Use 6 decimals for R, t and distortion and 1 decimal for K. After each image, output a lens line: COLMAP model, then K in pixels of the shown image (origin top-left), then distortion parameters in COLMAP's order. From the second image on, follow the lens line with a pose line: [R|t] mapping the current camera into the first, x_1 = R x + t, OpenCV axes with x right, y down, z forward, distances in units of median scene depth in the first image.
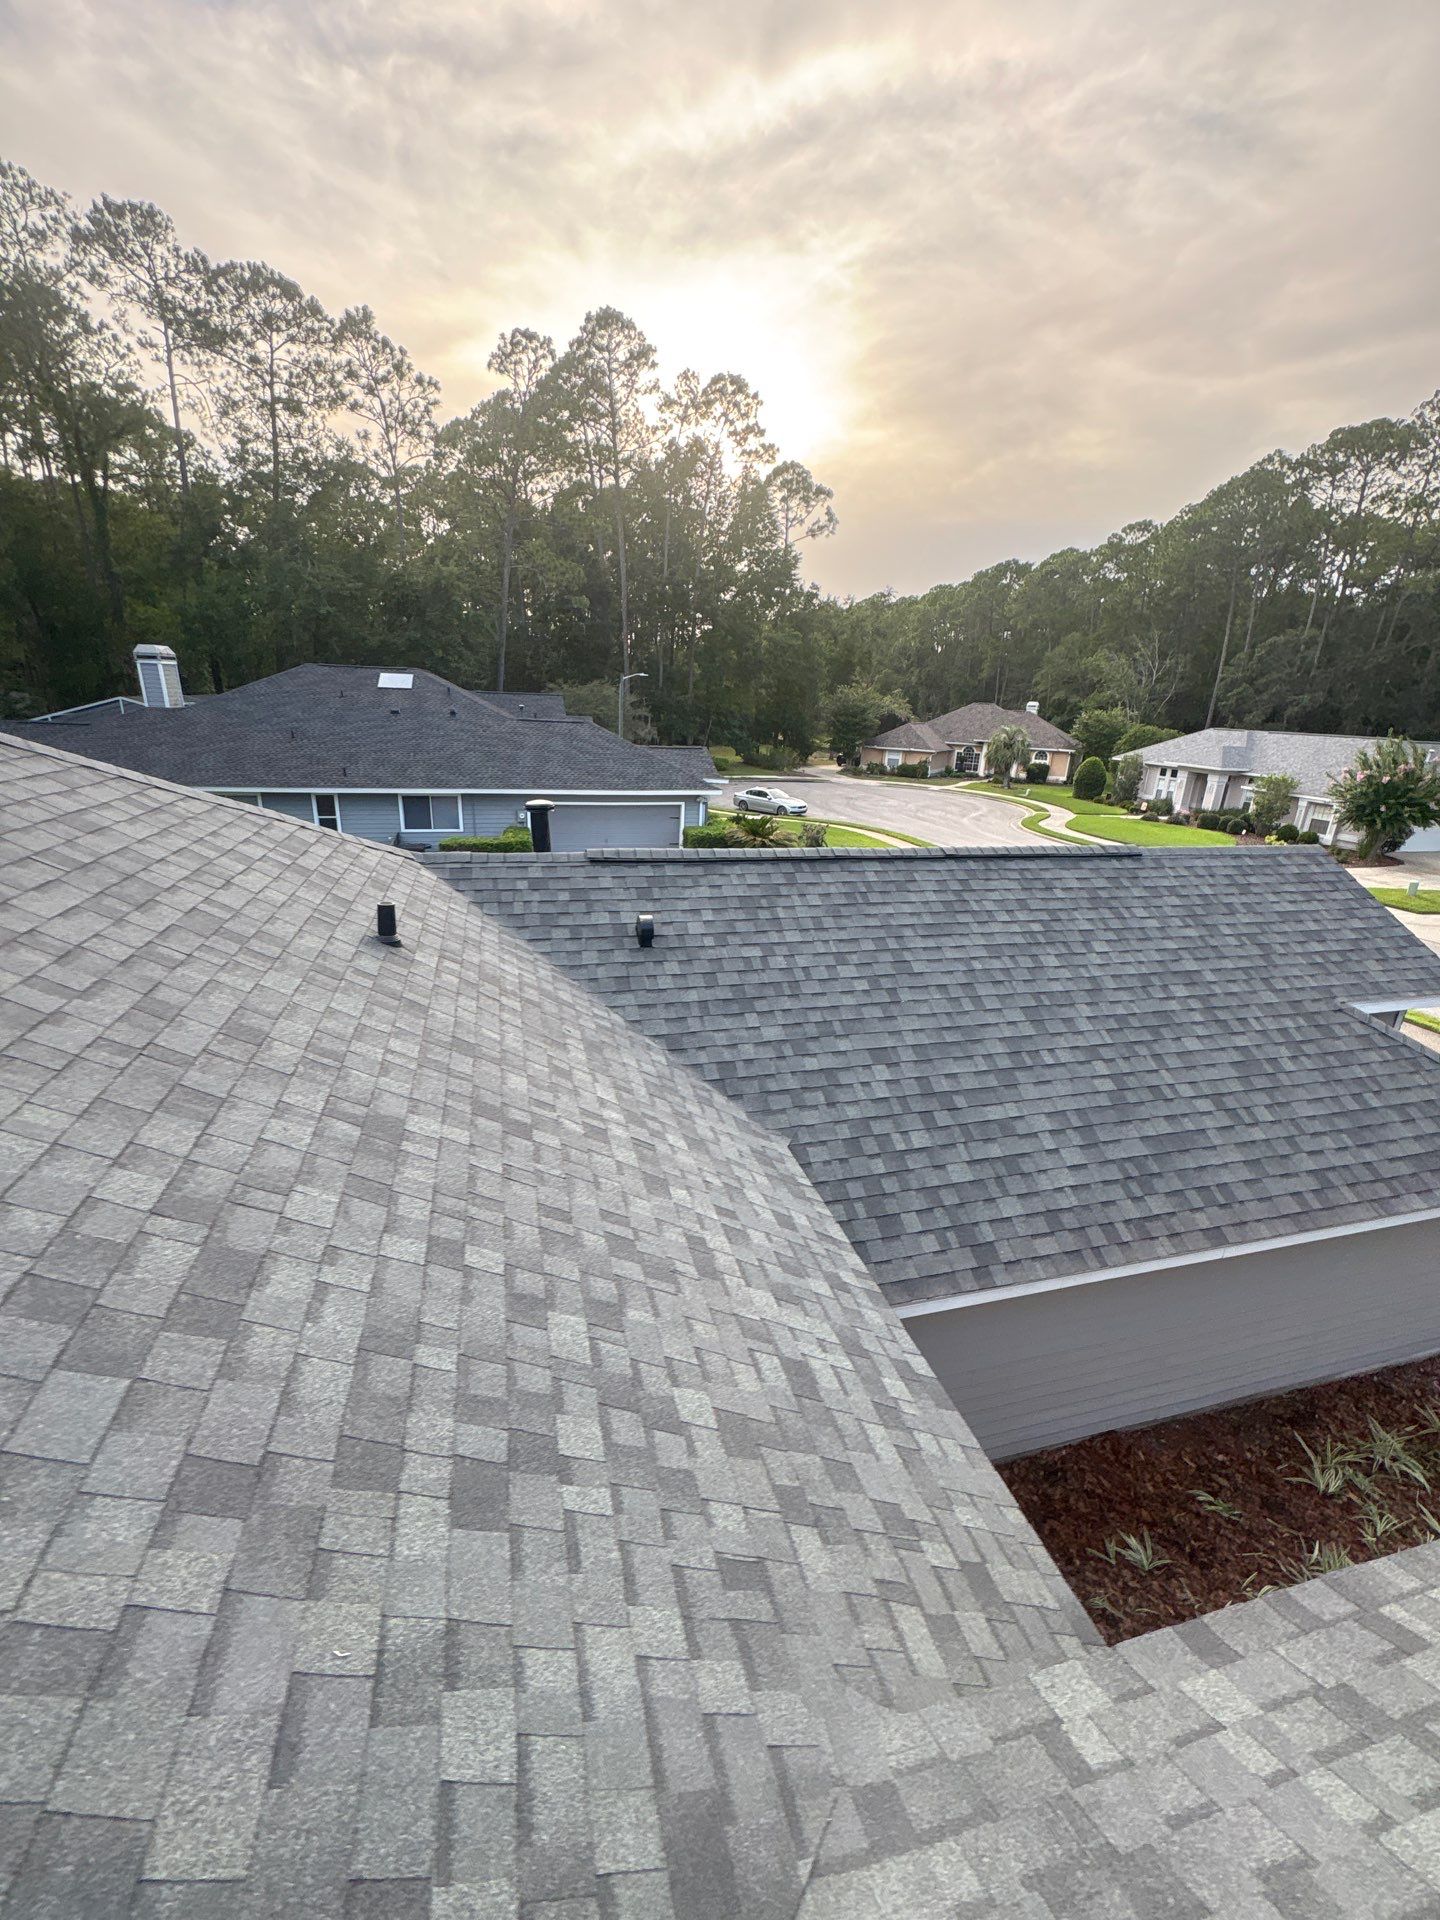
lens RADIAL K [[760.1, 0, 722.3], [0, 760.1, 959.6], [0, 0, 1]] dist [0.001490, 0.000300]
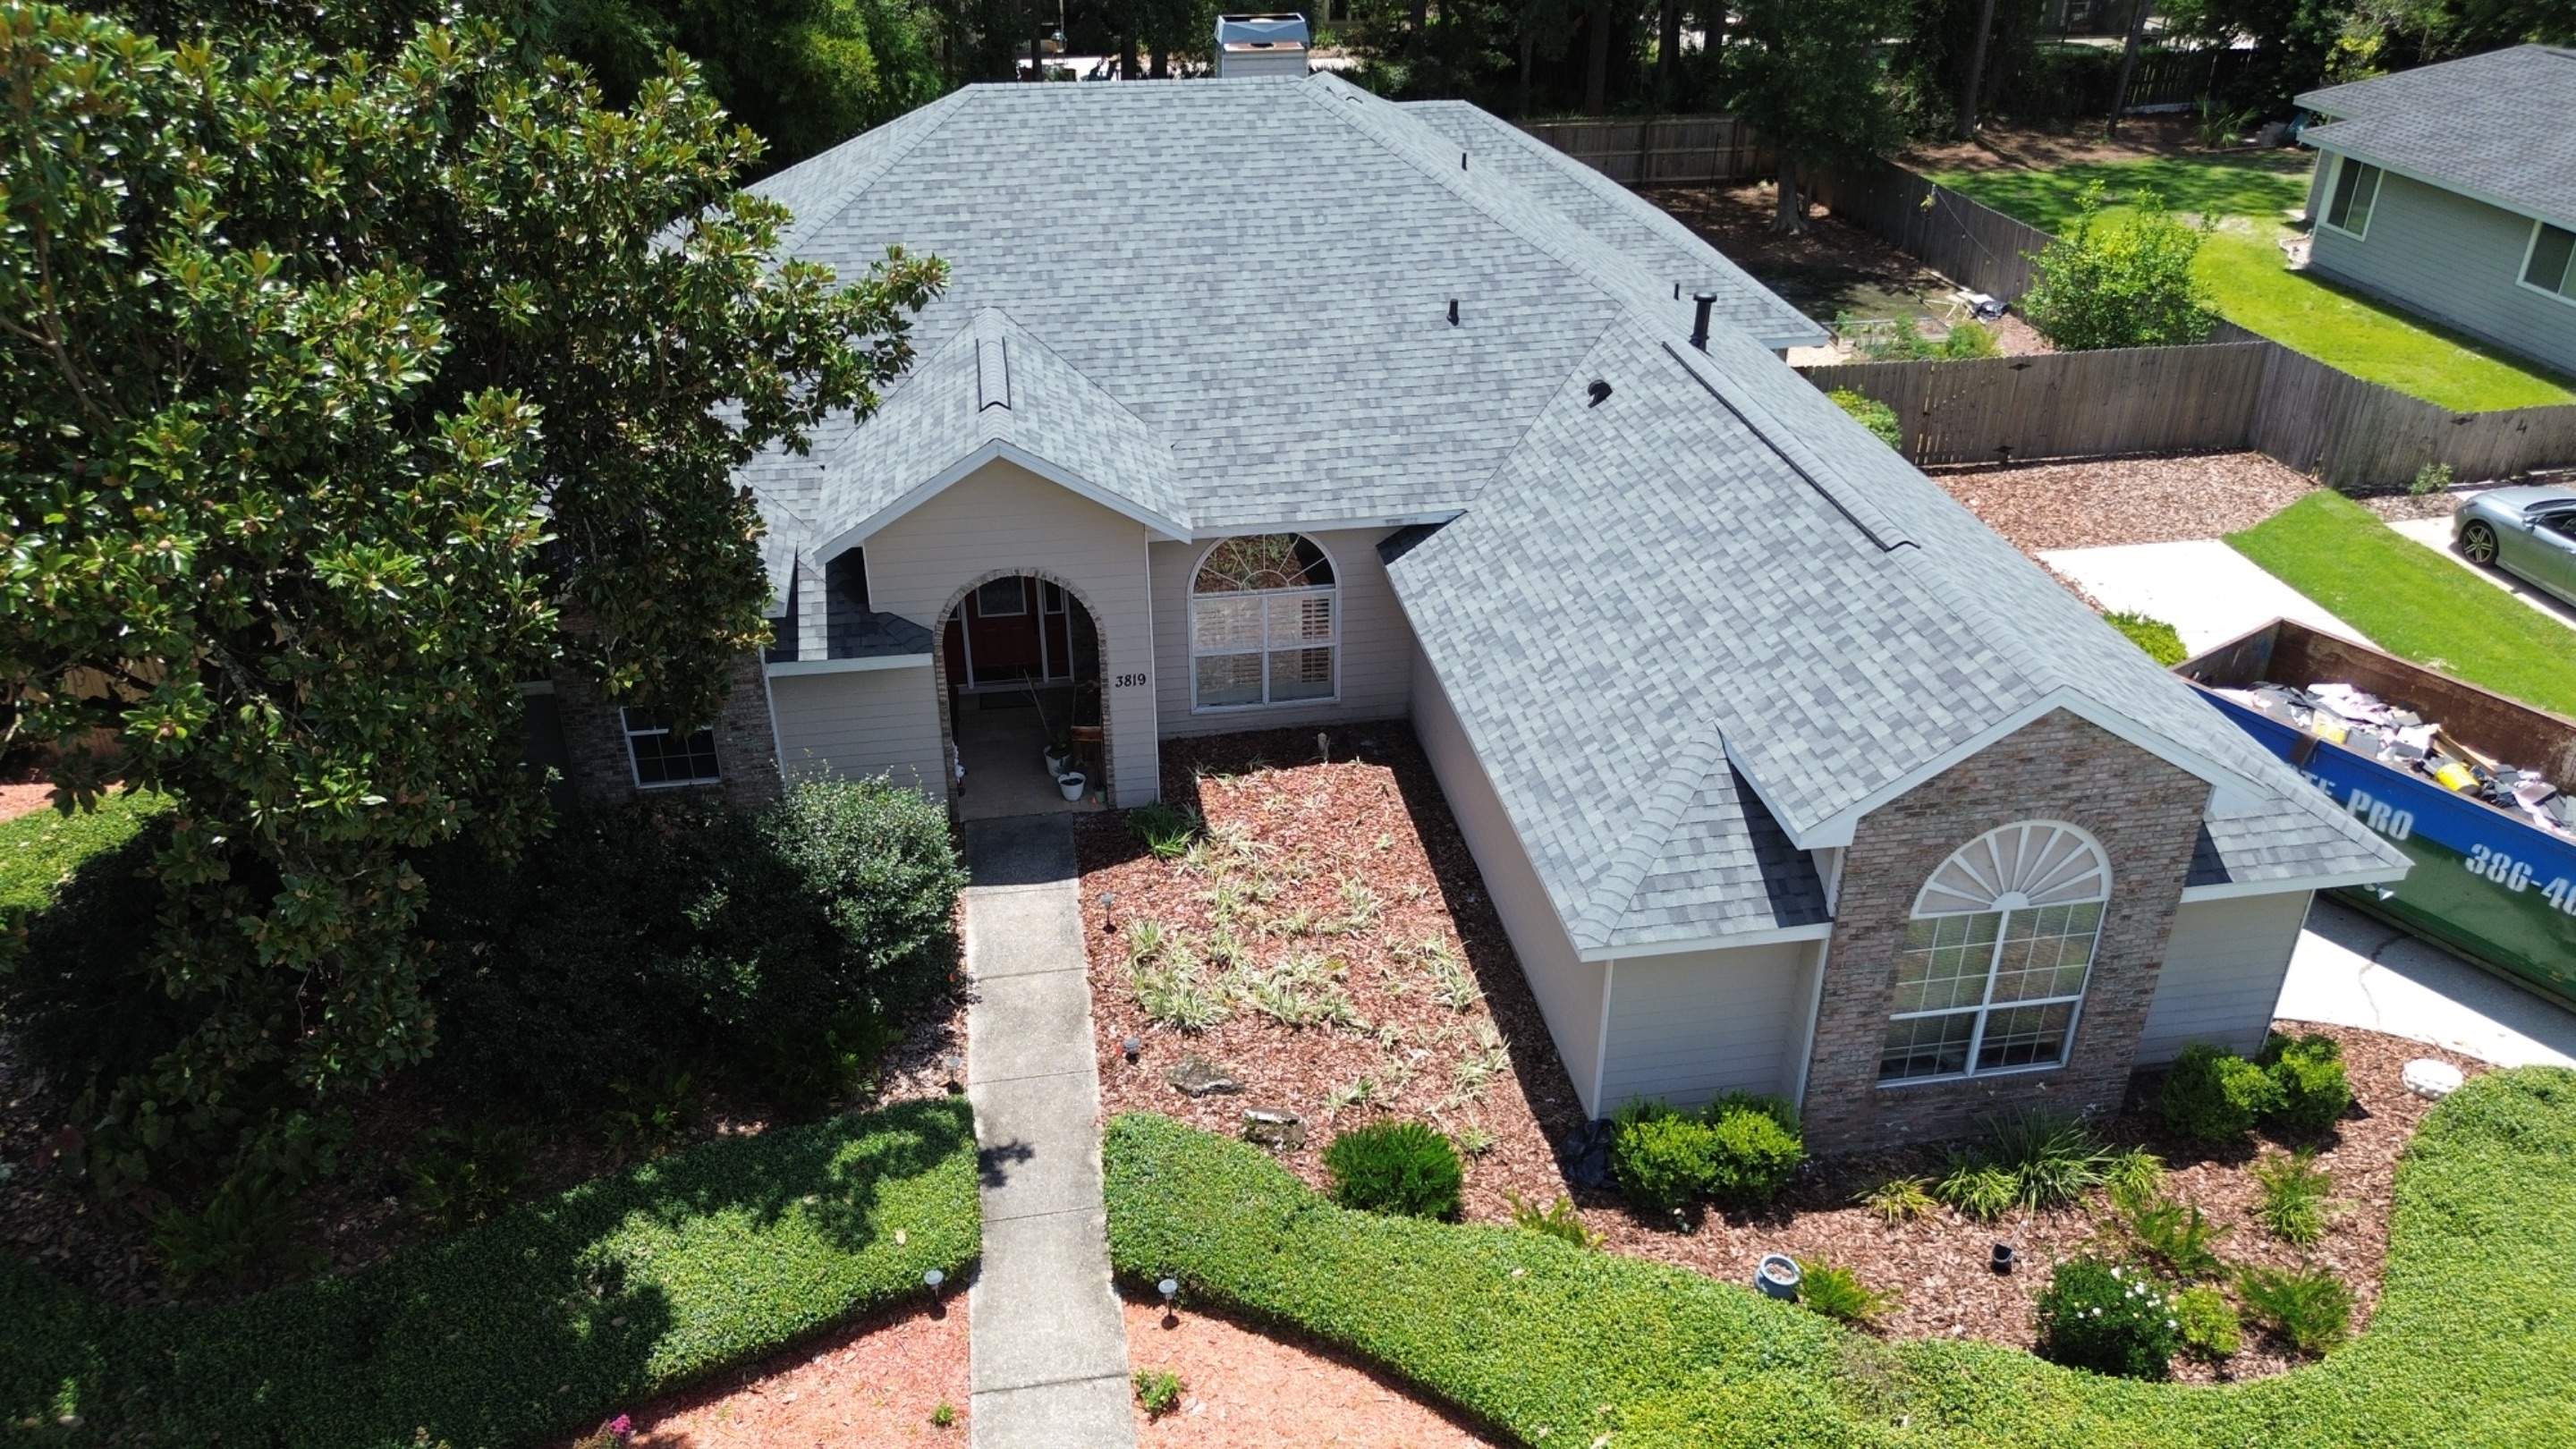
lens RADIAL K [[1809.6, 0, 1282.0], [0, 1809.6, 729.7], [0, 0, 1]] dist [0.096303, -0.114338]
pose [[-0.107849, 0.455984, -0.883429, 2.795504], [-0.323216, 0.824256, 0.464901, -0.777585], [0.940159, 0.335678, 0.058486, 0.400620]]
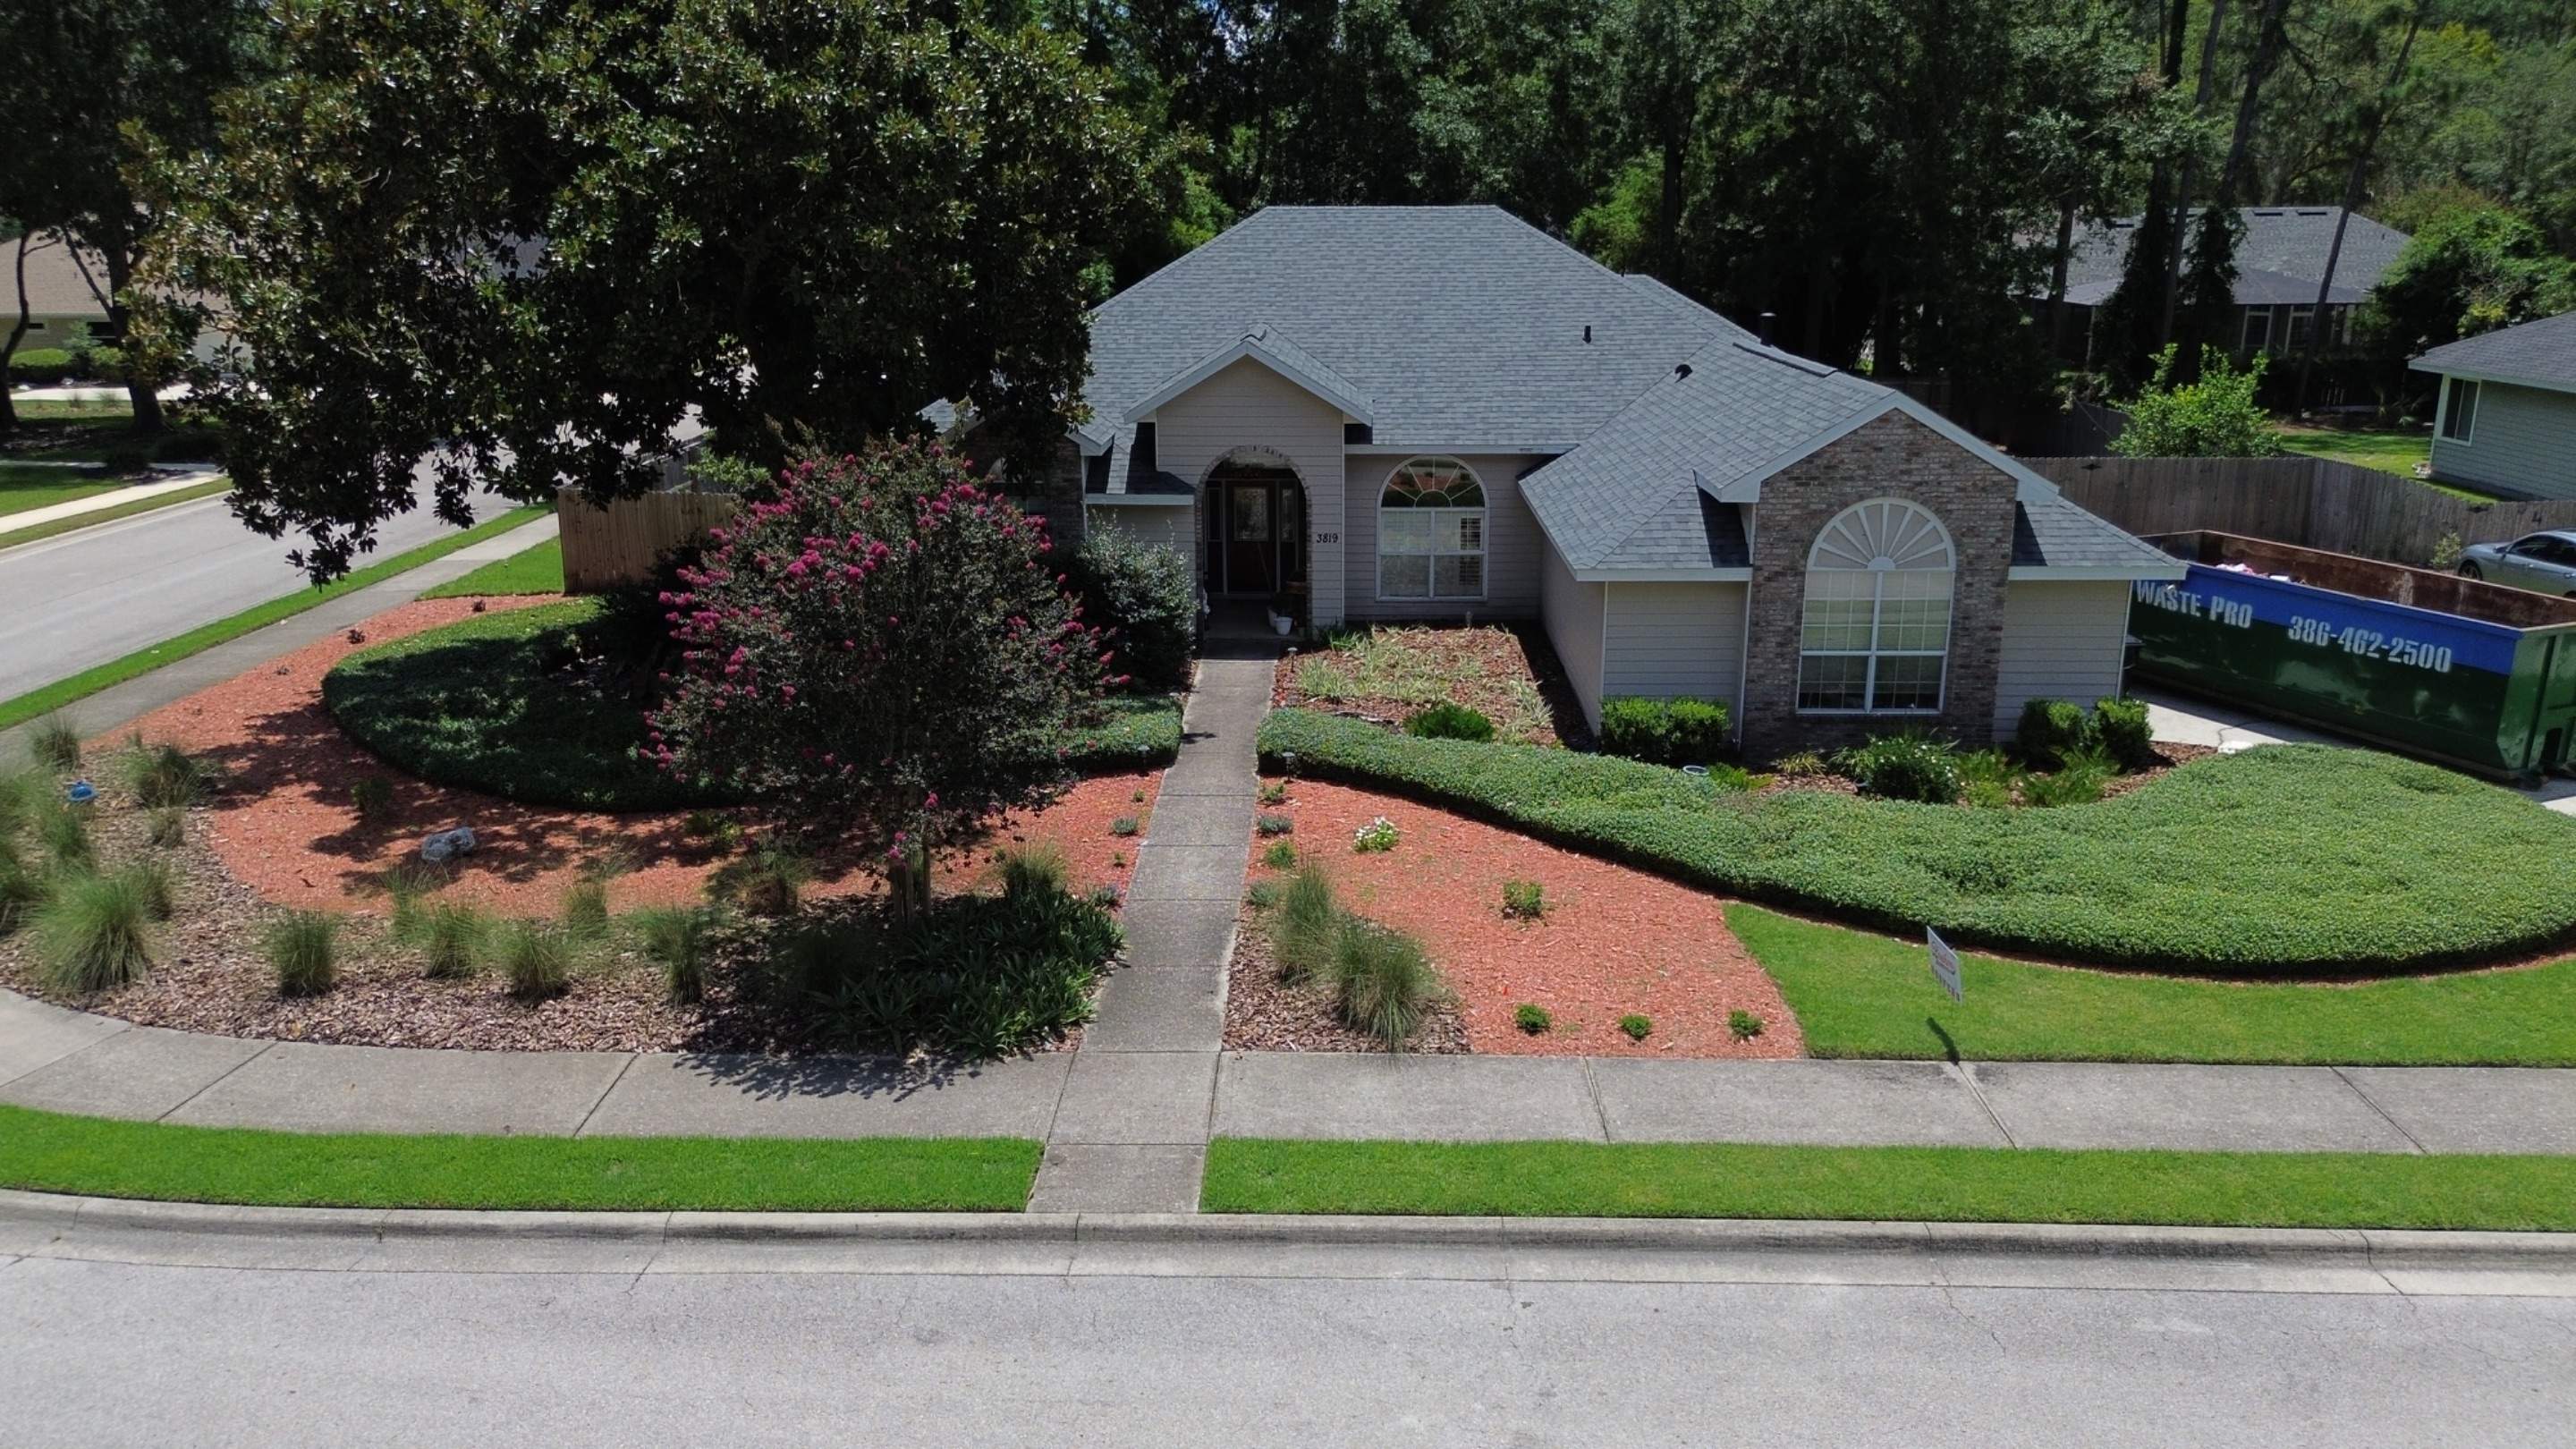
lens RADIAL K [[1809.6, 0, 1282.0], [0, 1809.6, 729.7], [0, 0, 1]] dist [0.096303, -0.114338]
pose [[-0.295645, 0.221094, -0.929361, 4.133266], [-0.317262, 0.894908, 0.313824, -0.309637], [0.901077, 0.387631, -0.194431, 1.161694]]
